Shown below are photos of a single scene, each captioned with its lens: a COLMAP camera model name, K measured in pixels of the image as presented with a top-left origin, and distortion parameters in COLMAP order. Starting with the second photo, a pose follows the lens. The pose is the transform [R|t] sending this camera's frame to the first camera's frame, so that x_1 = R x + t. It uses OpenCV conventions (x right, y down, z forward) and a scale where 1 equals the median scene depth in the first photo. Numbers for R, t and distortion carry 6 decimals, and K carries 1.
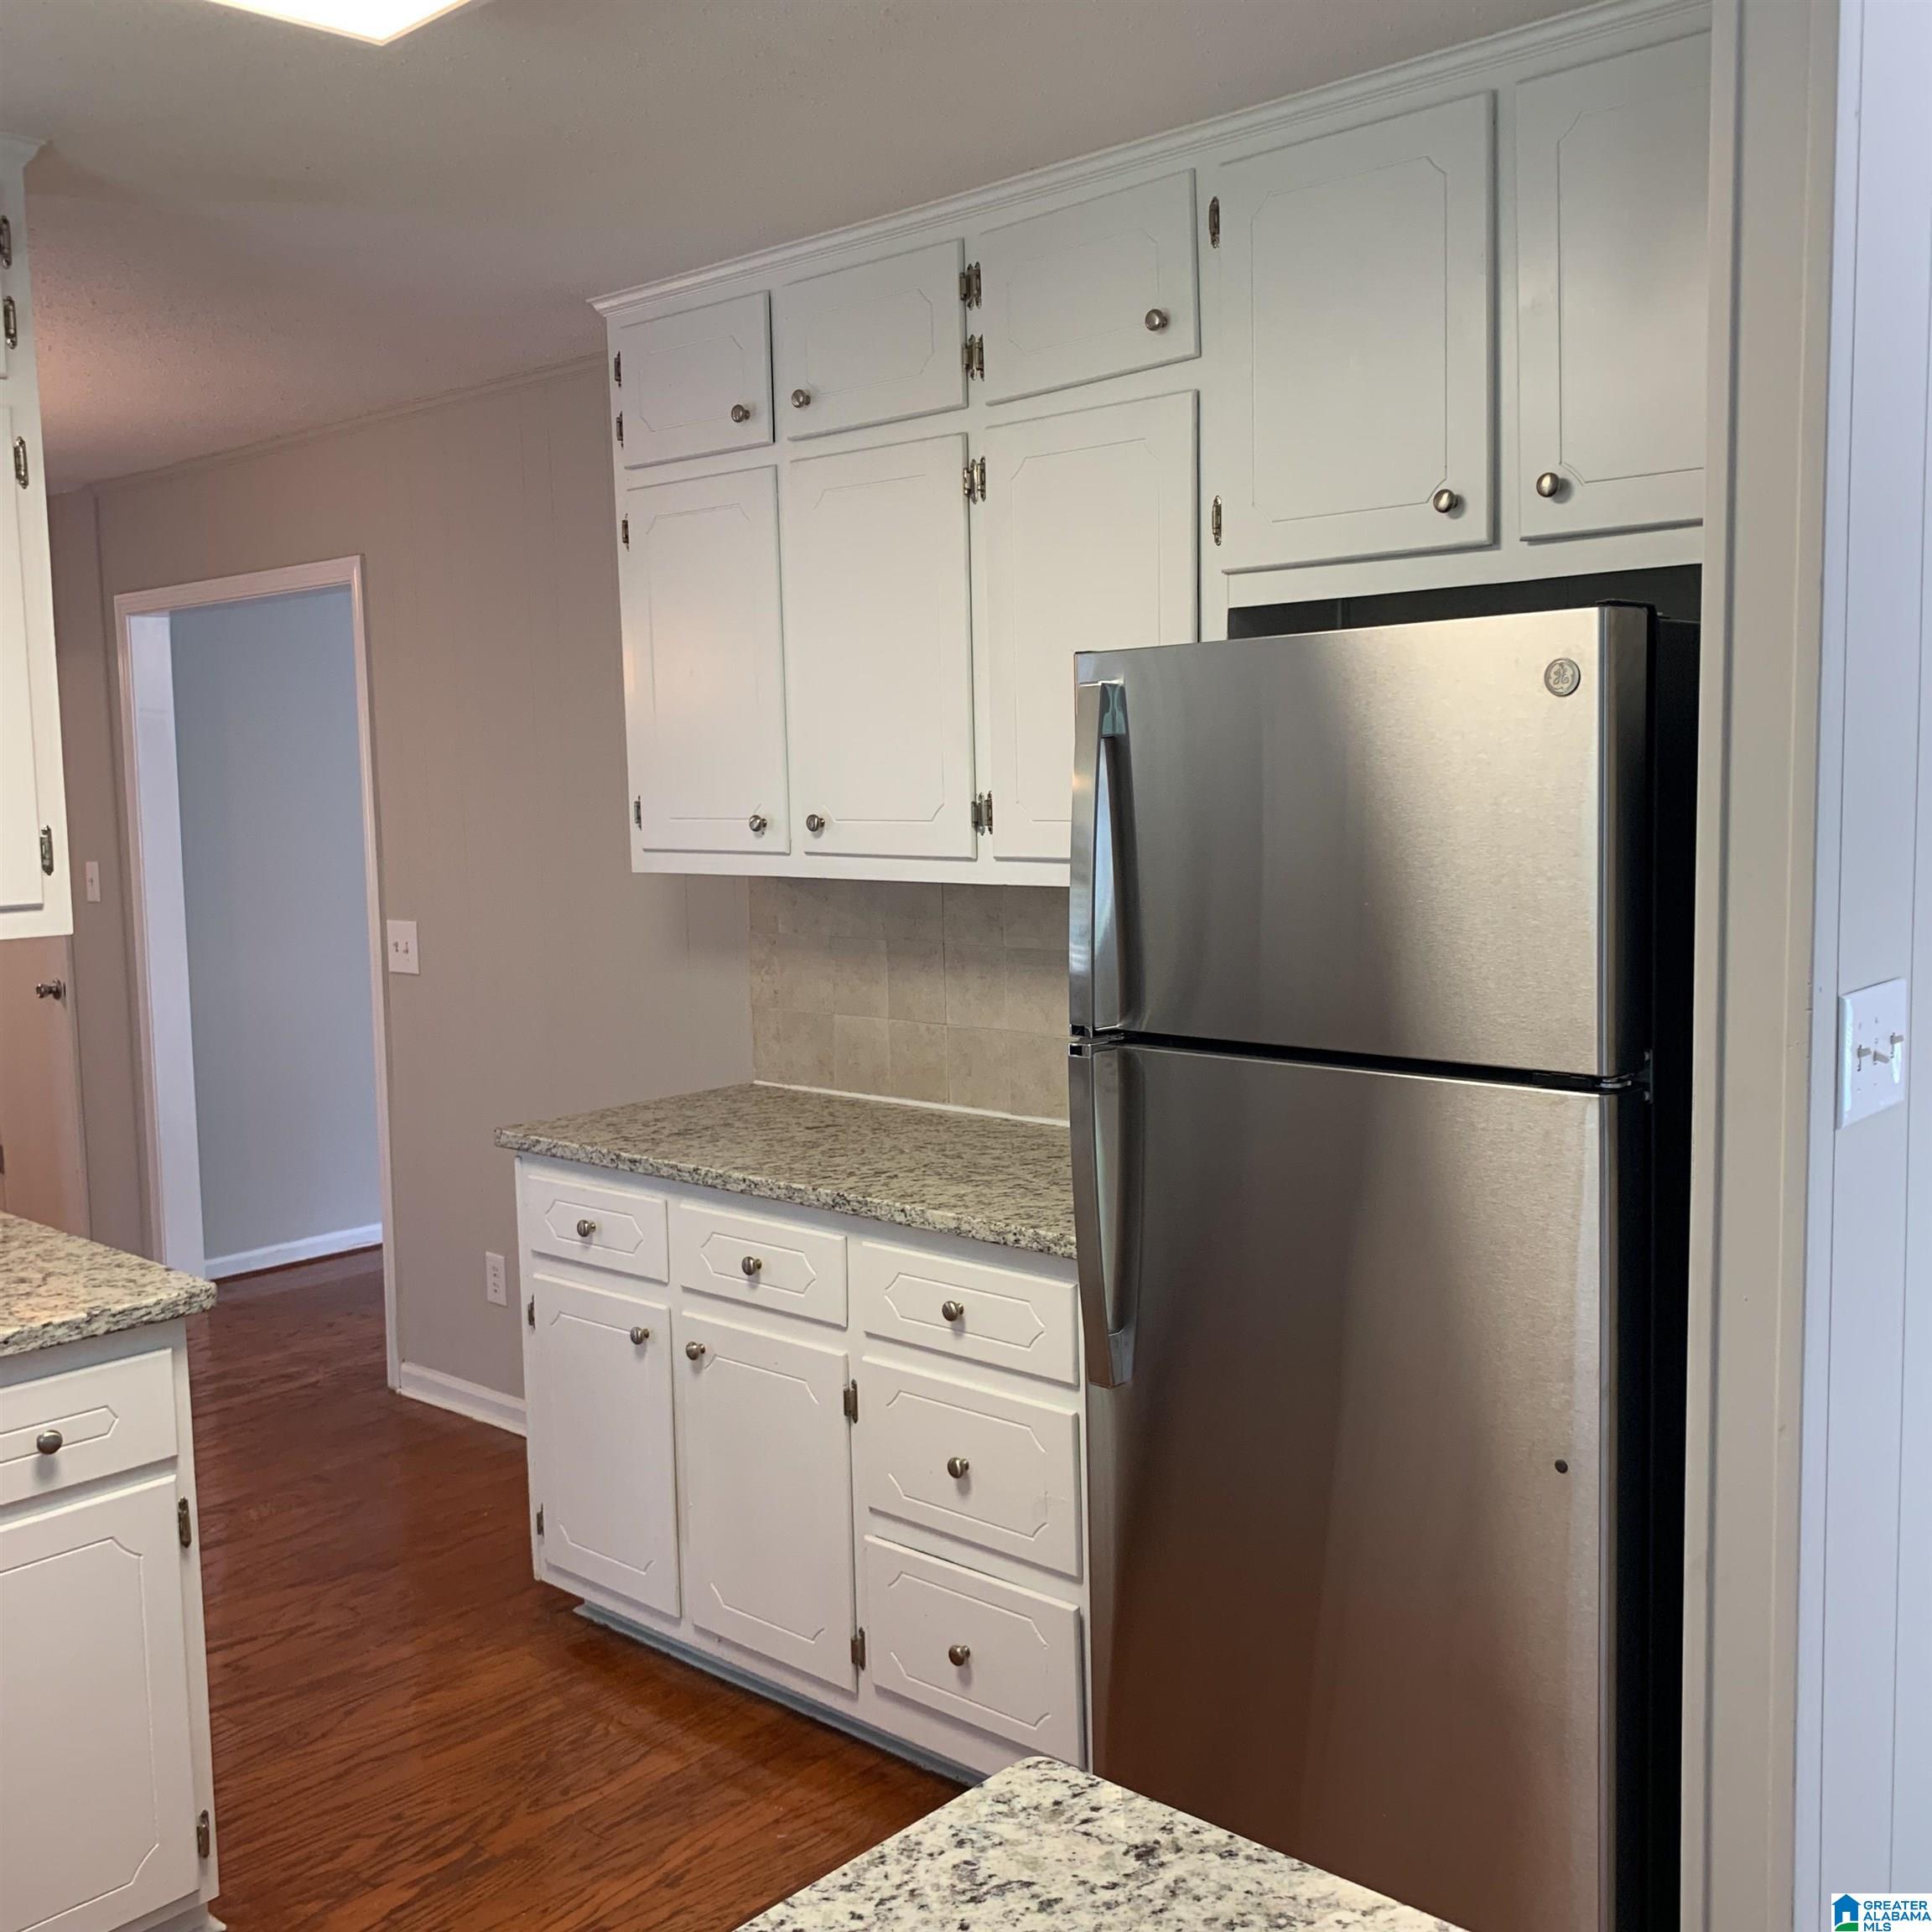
lens RADIAL K [[1925.7, 0, 966.0], [0, 1925.7, 966.0], [0, 0, 1]] dist [0.191676, -0.346006]
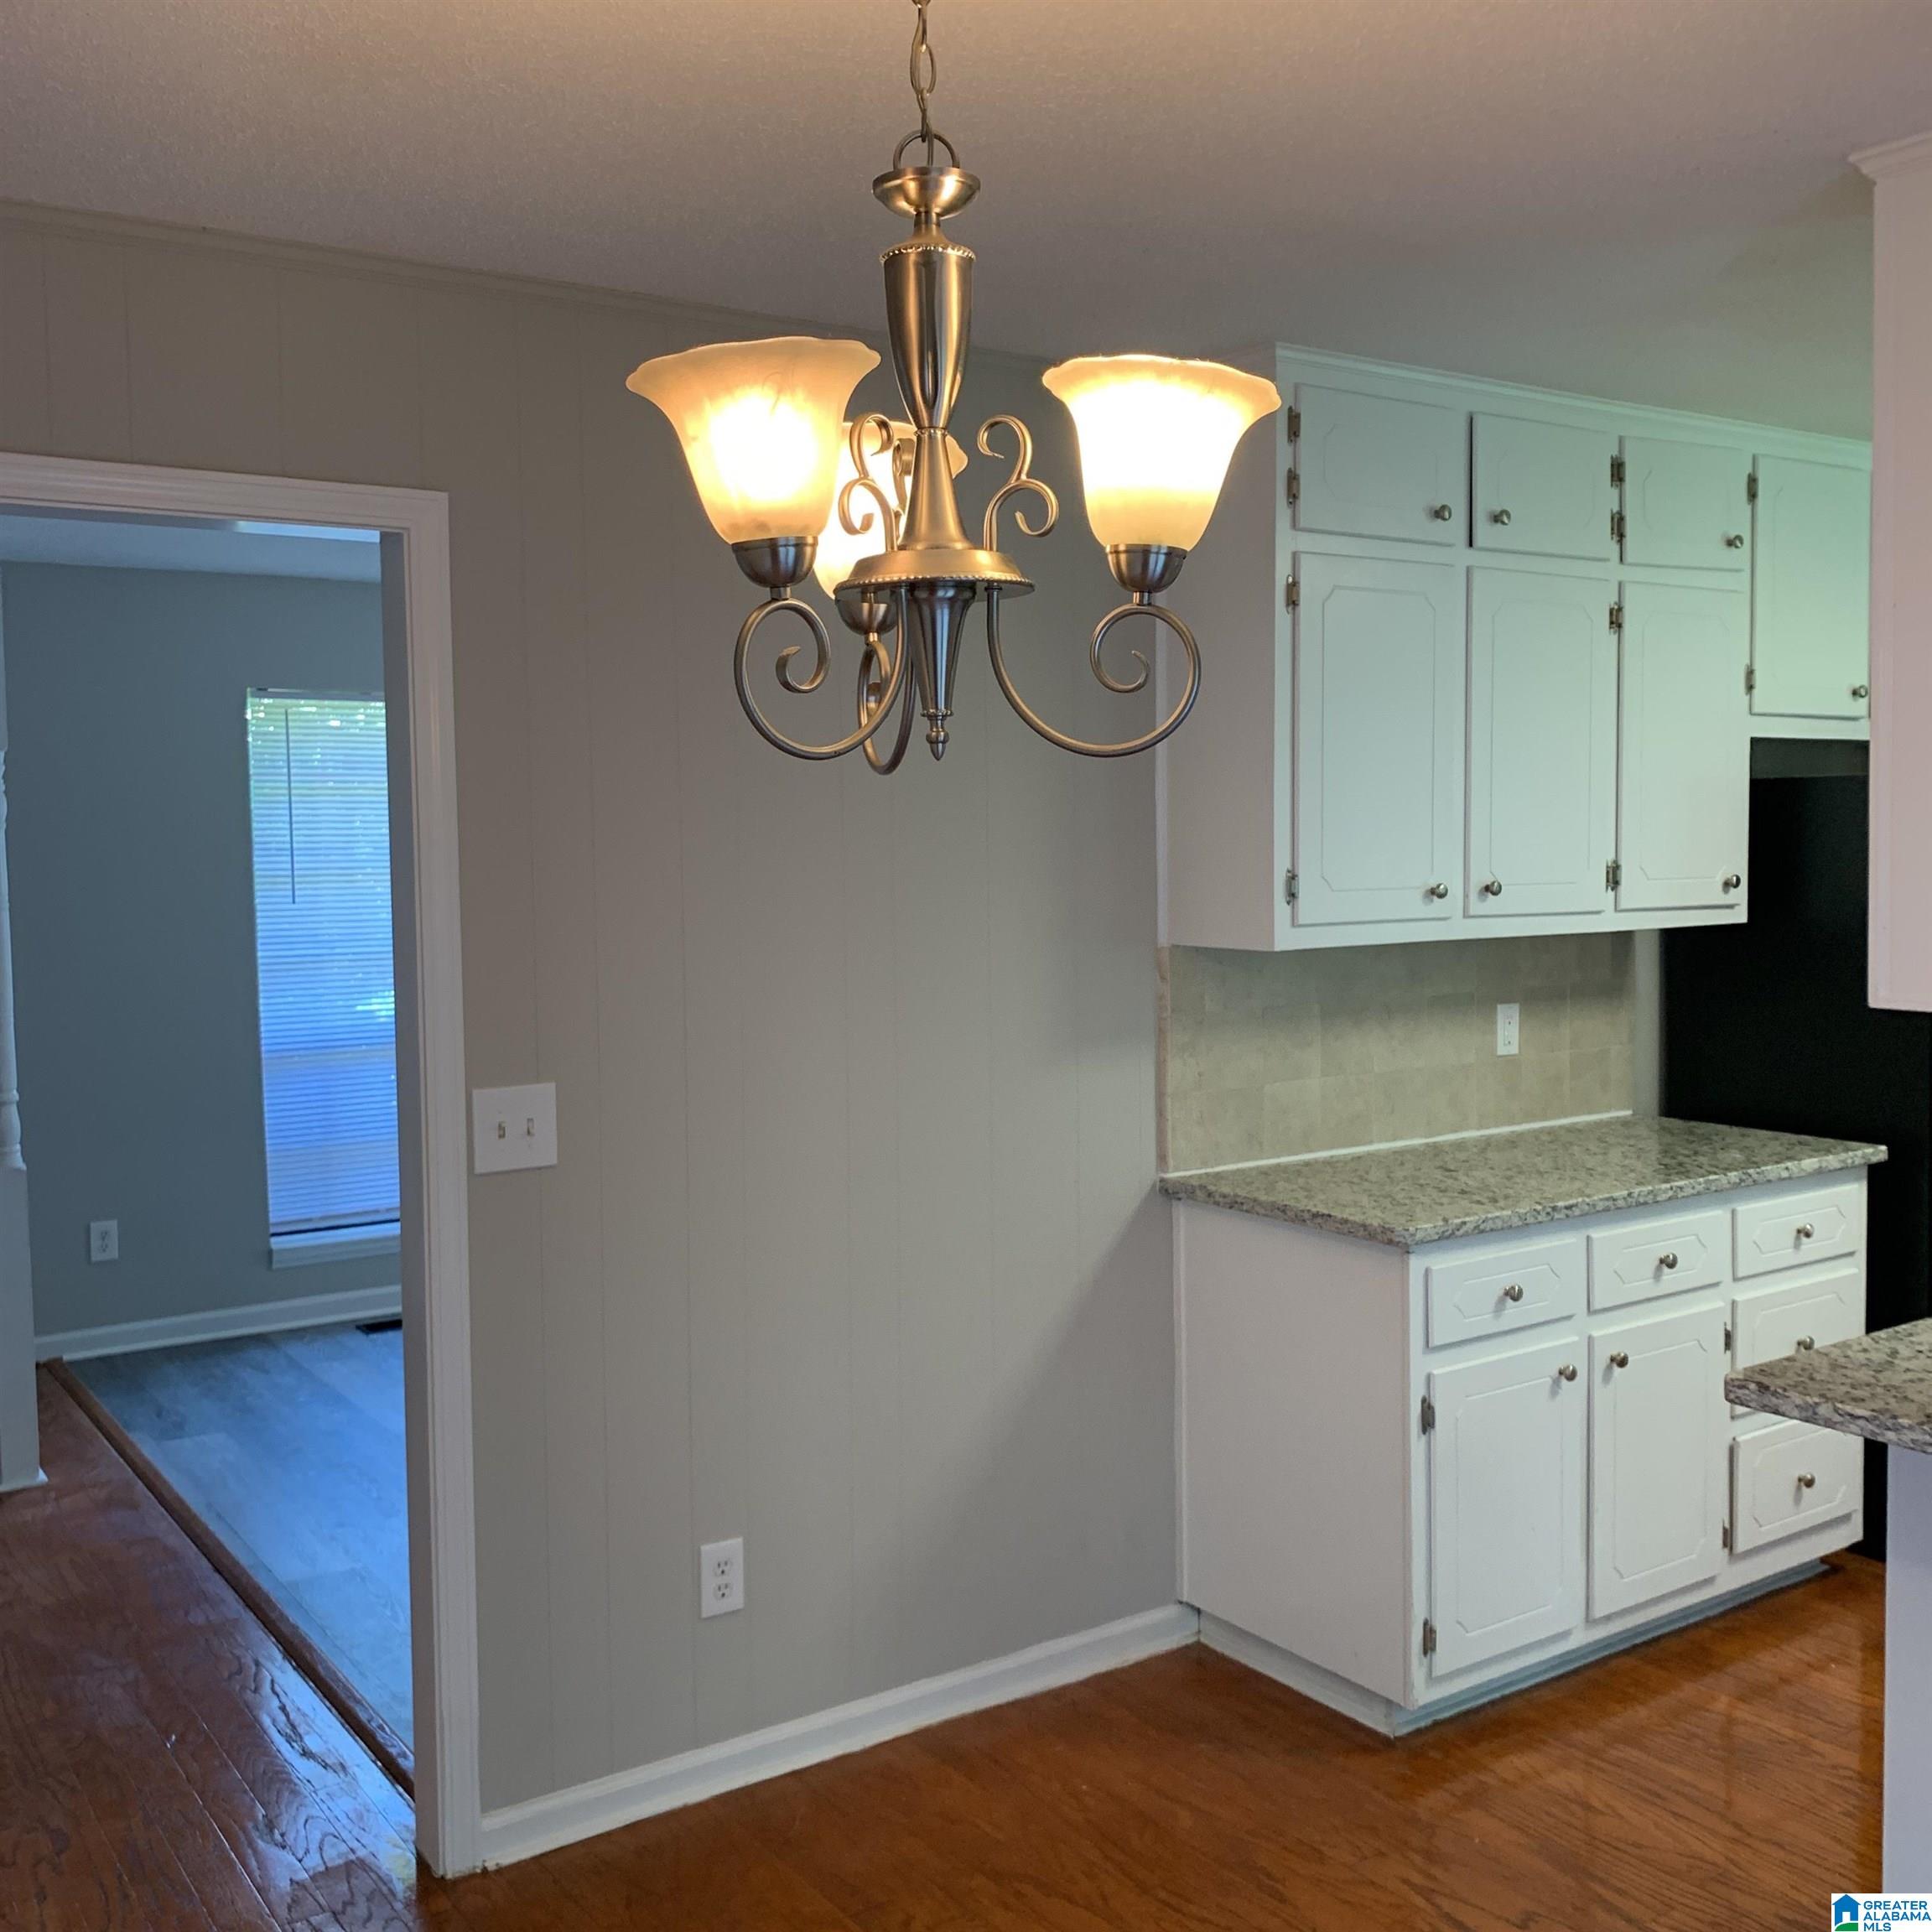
lens RADIAL K [[1946.0, 0, 970.2], [0, 1946.0, 992.4], [0, 0, 1]] dist [0.158728, -0.212399]
pose [[0.222077, -0.057454, 0.973335, -1.254896], [0.106909, 0.993678, 0.034262, -0.085562], [-0.969150, 0.096449, 0.226816, 1.035714]]
